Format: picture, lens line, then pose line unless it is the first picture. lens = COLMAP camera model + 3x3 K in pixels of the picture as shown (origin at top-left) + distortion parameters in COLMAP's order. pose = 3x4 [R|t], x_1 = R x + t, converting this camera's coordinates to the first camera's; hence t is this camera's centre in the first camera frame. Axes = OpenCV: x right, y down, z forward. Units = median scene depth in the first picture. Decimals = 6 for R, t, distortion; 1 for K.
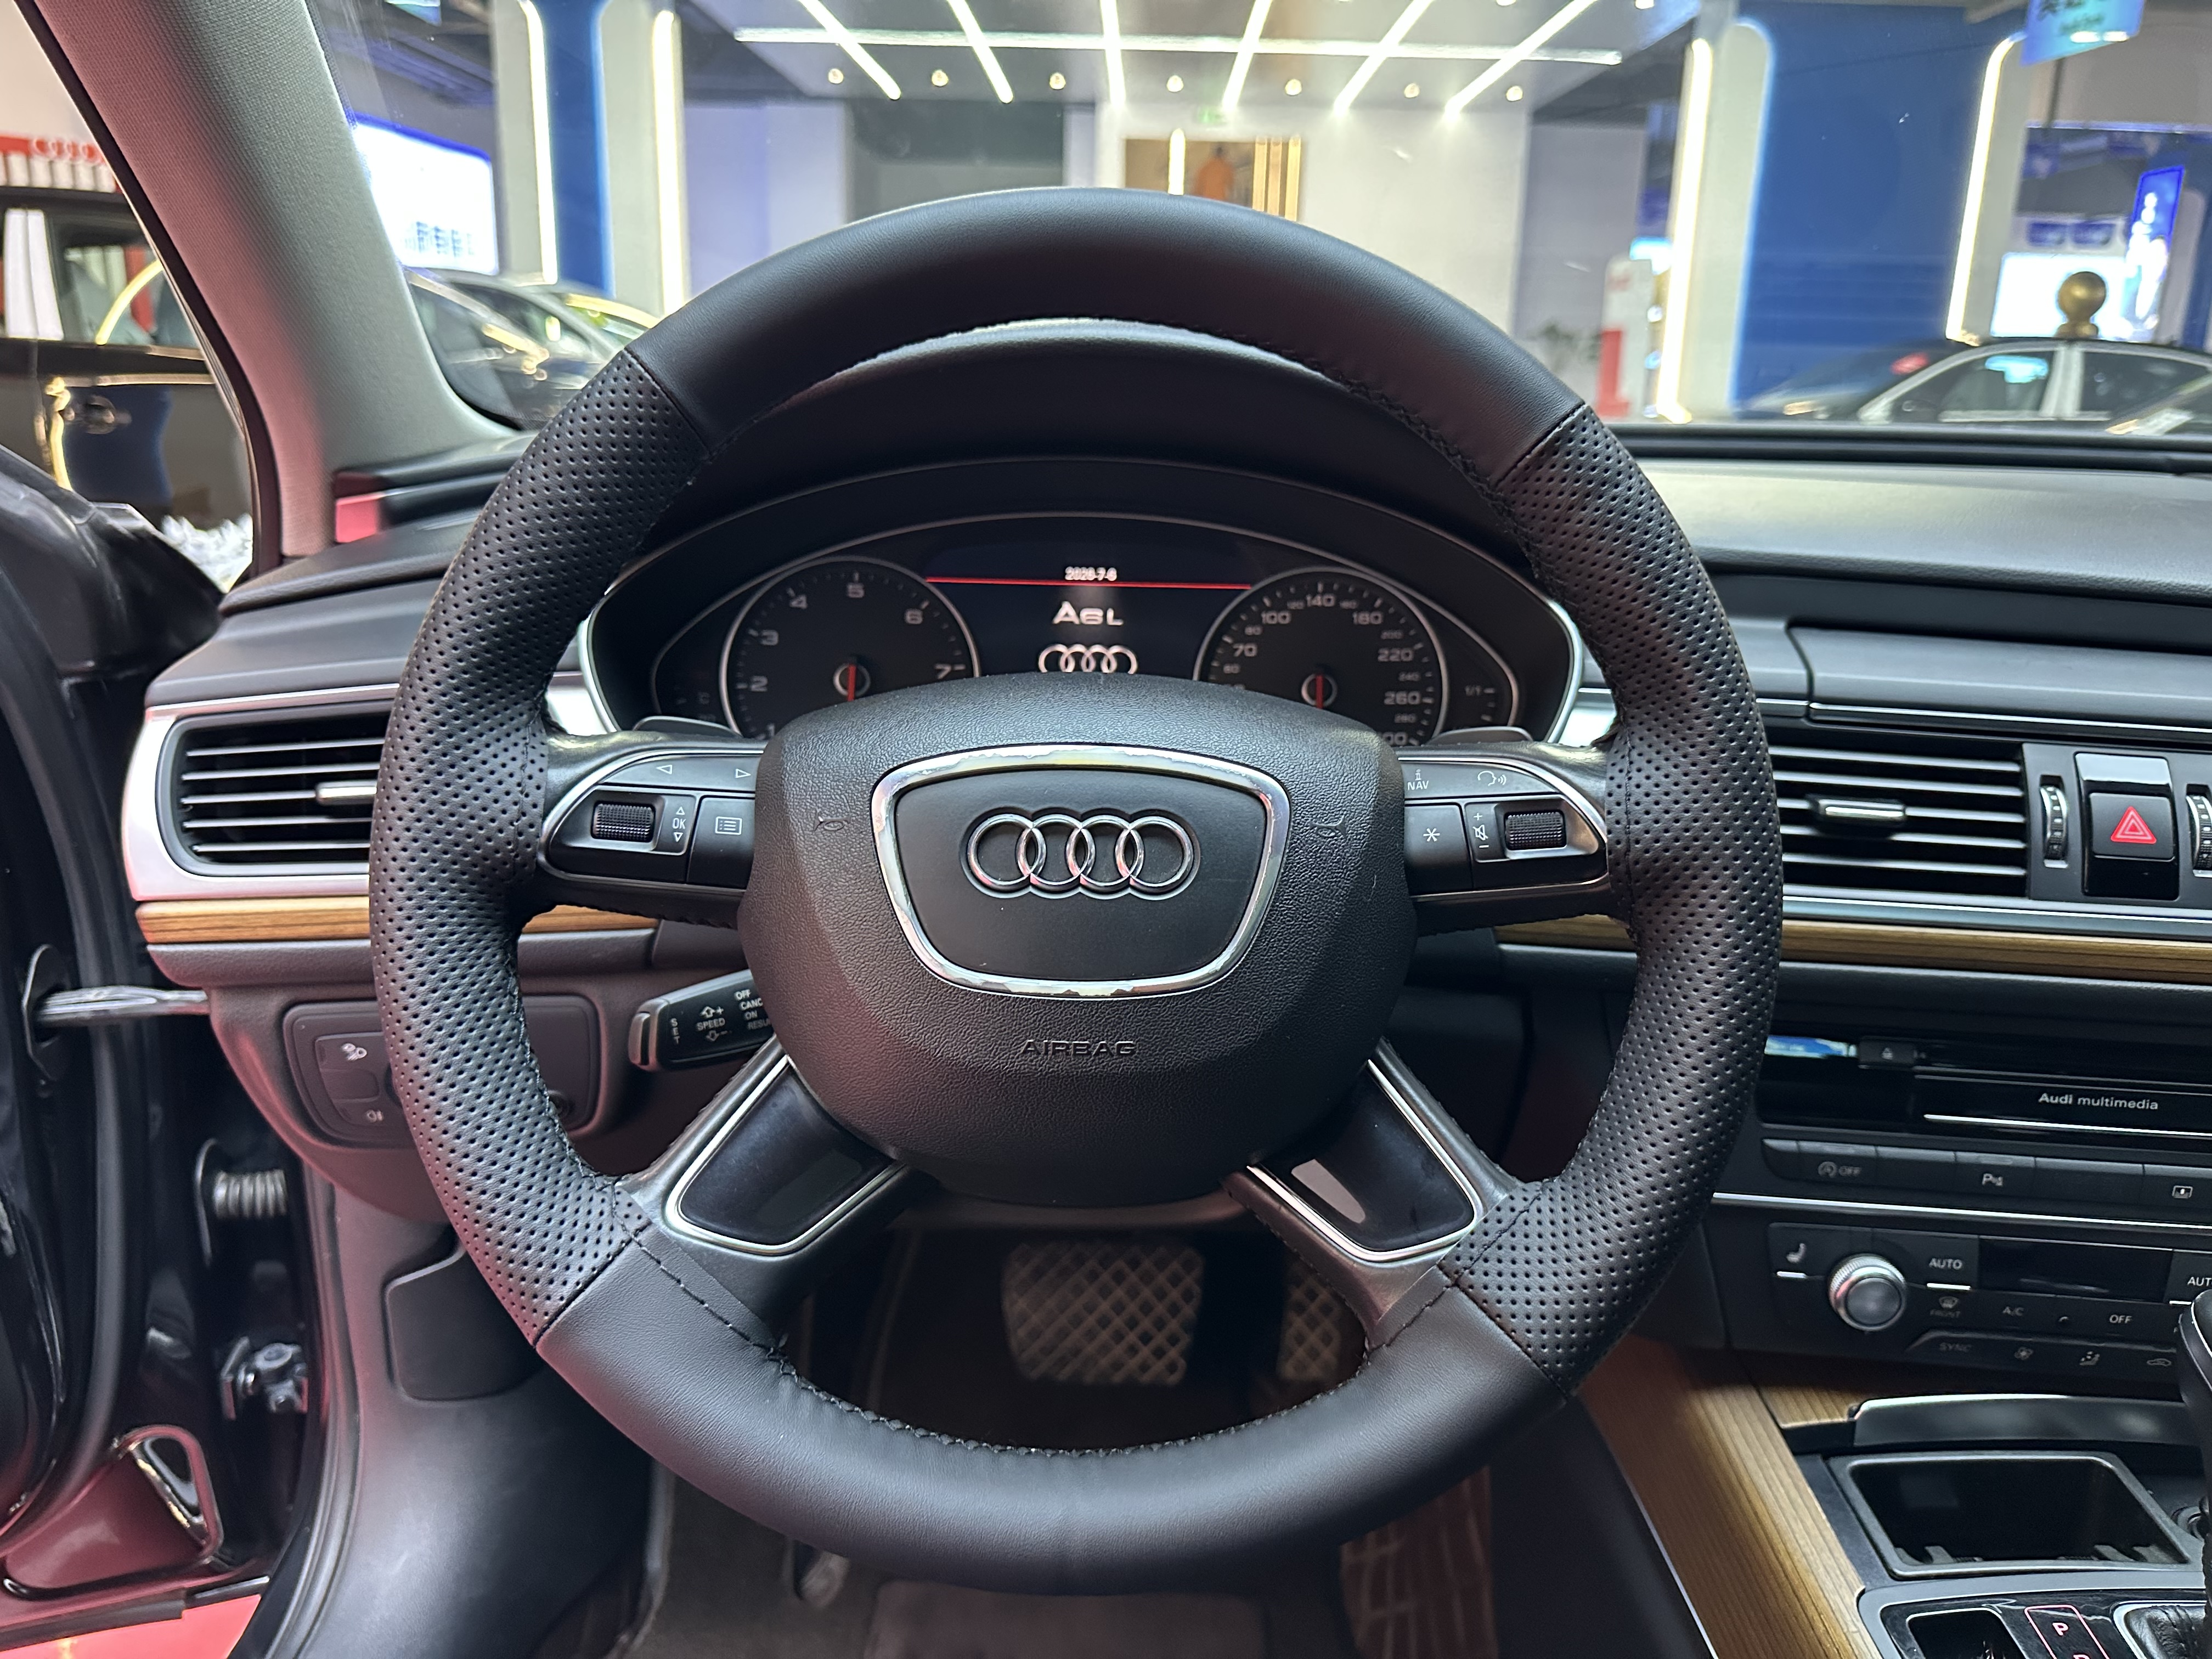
lens RADIAL K [[1559.0, 0, 1088.7], [0, 1559.0, 808.3], [0, 0, 1]] dist [0.072690, -0.075724]
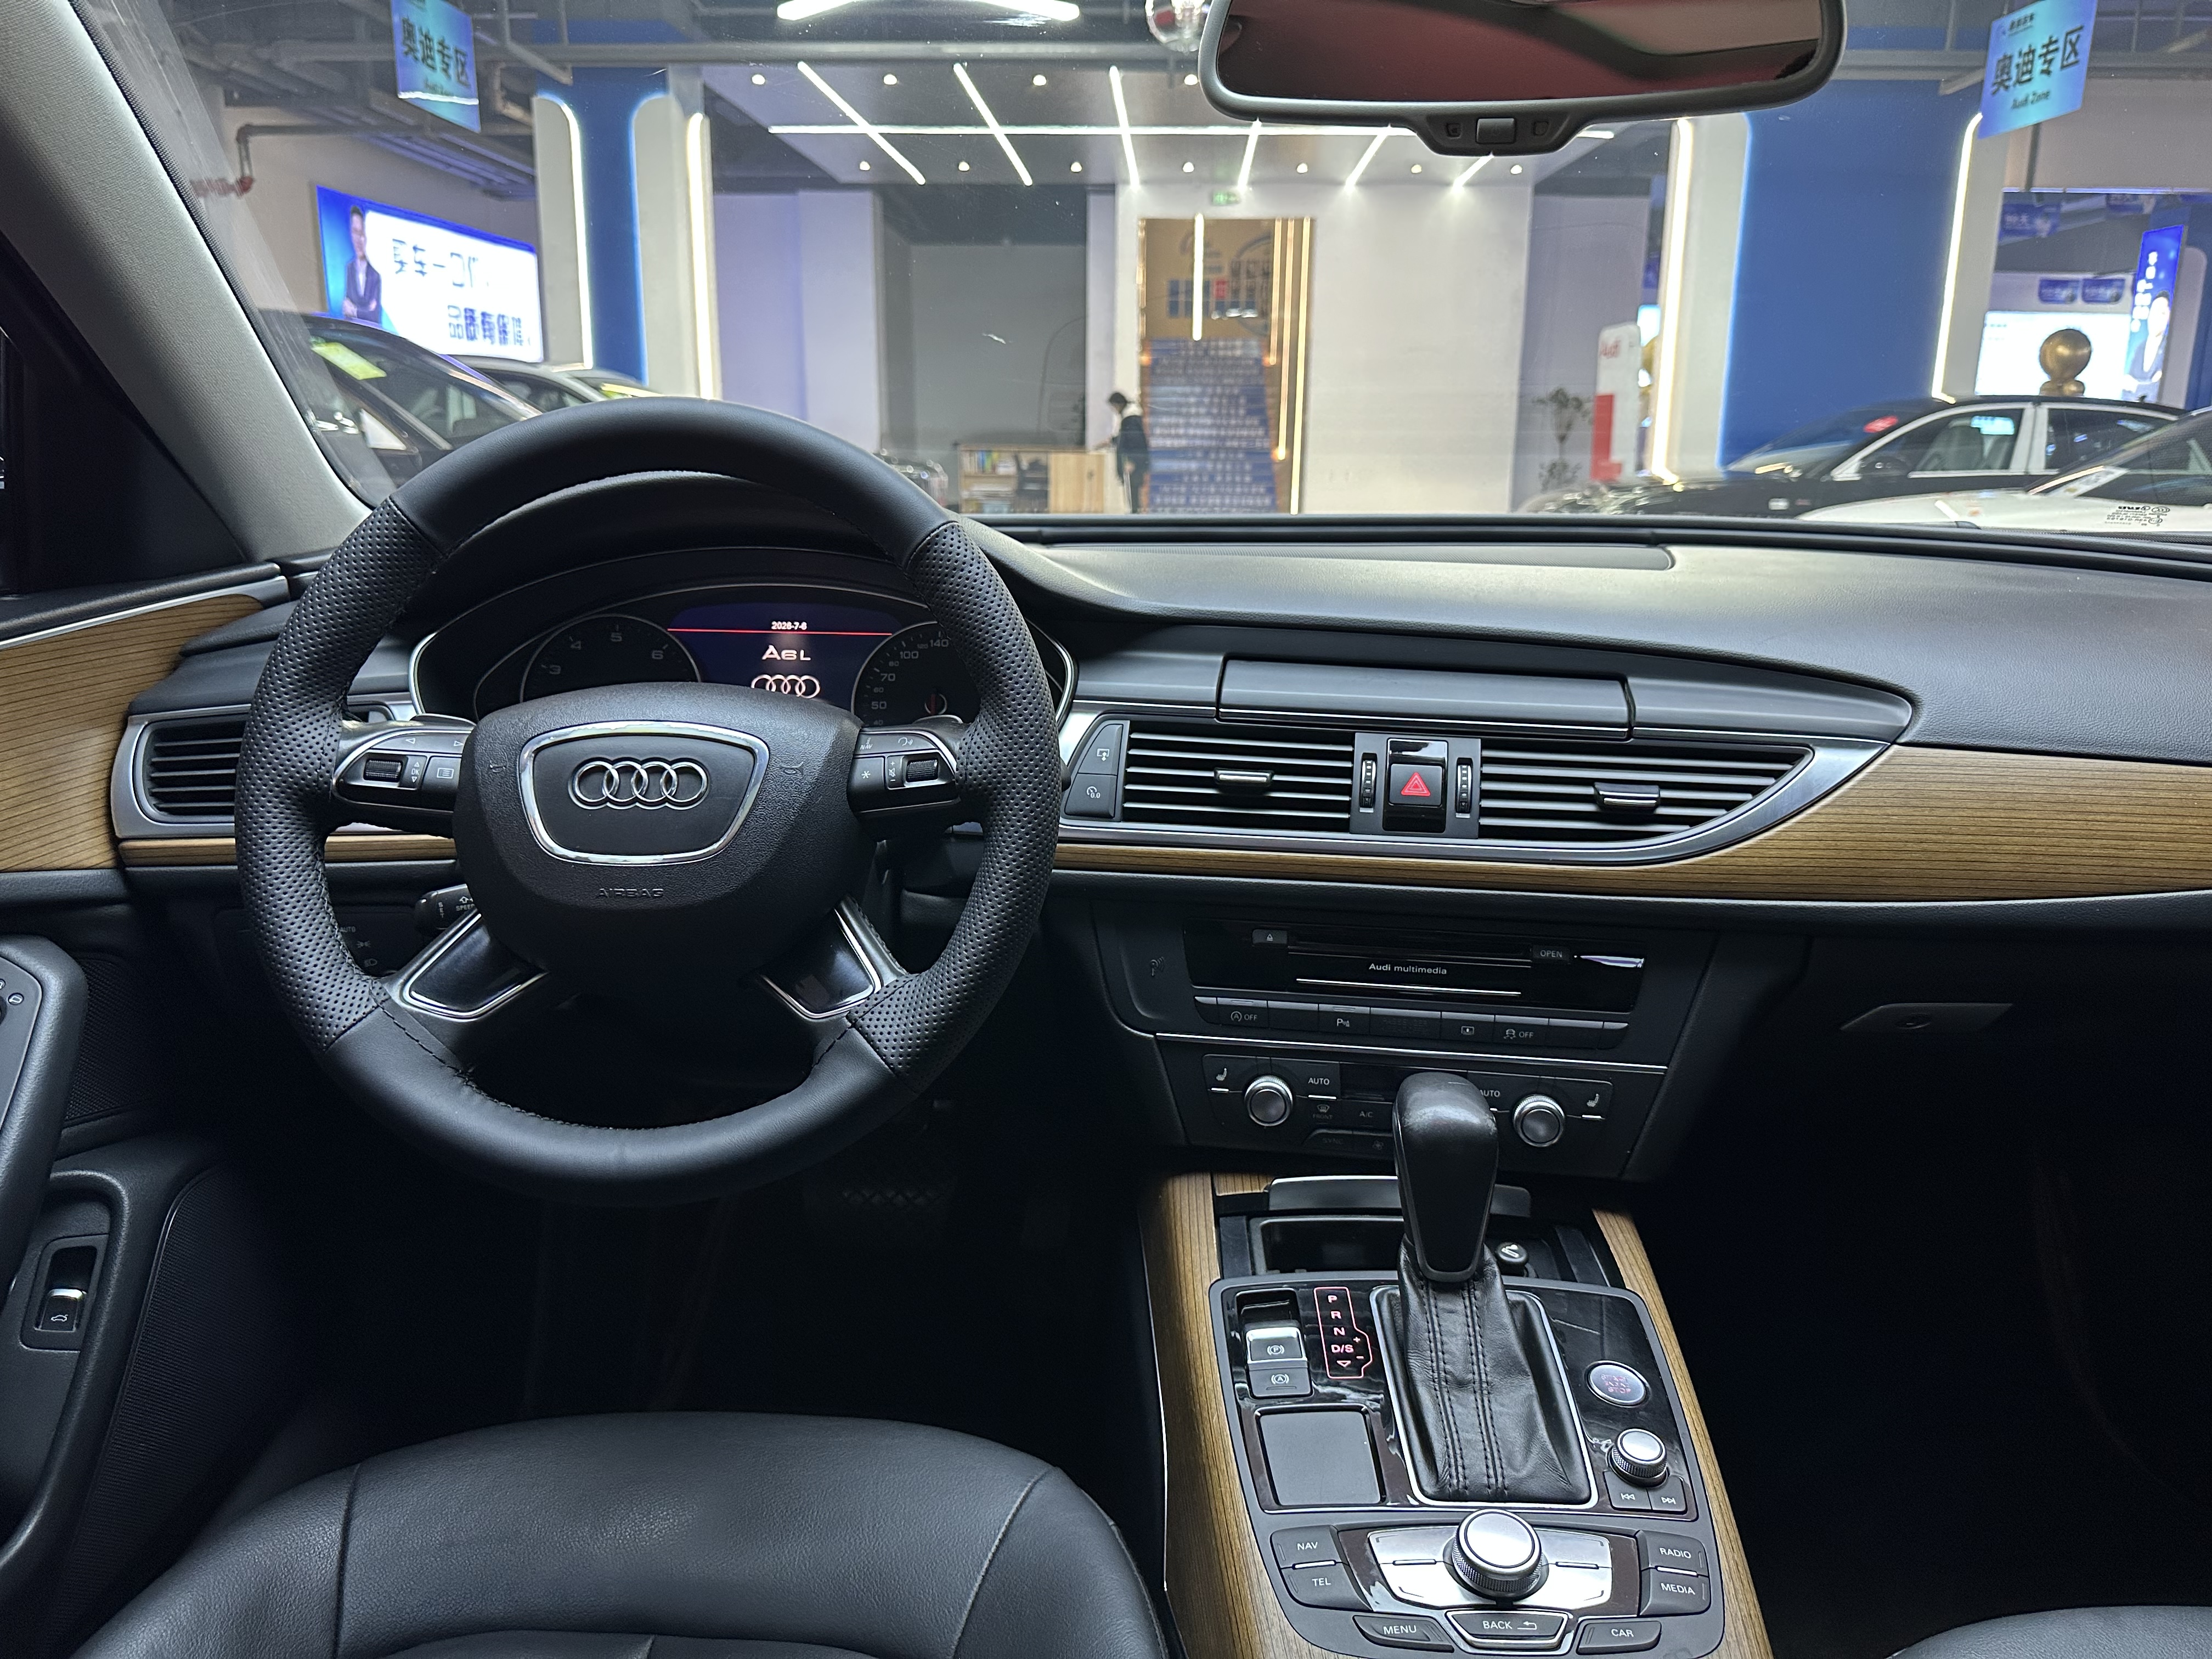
lens RADIAL K [[1581.1, 0, 1103.4], [0, 1581.1, 789.3], [0, 0, 1]] dist [0.078241, -0.068407]
pose [[0.999527, -0.005174, -0.030328, 0.348200], [0.003640, 0.998721, -0.050420, 0.078882], [0.030550, 0.050286, 0.998268, -0.465622]]
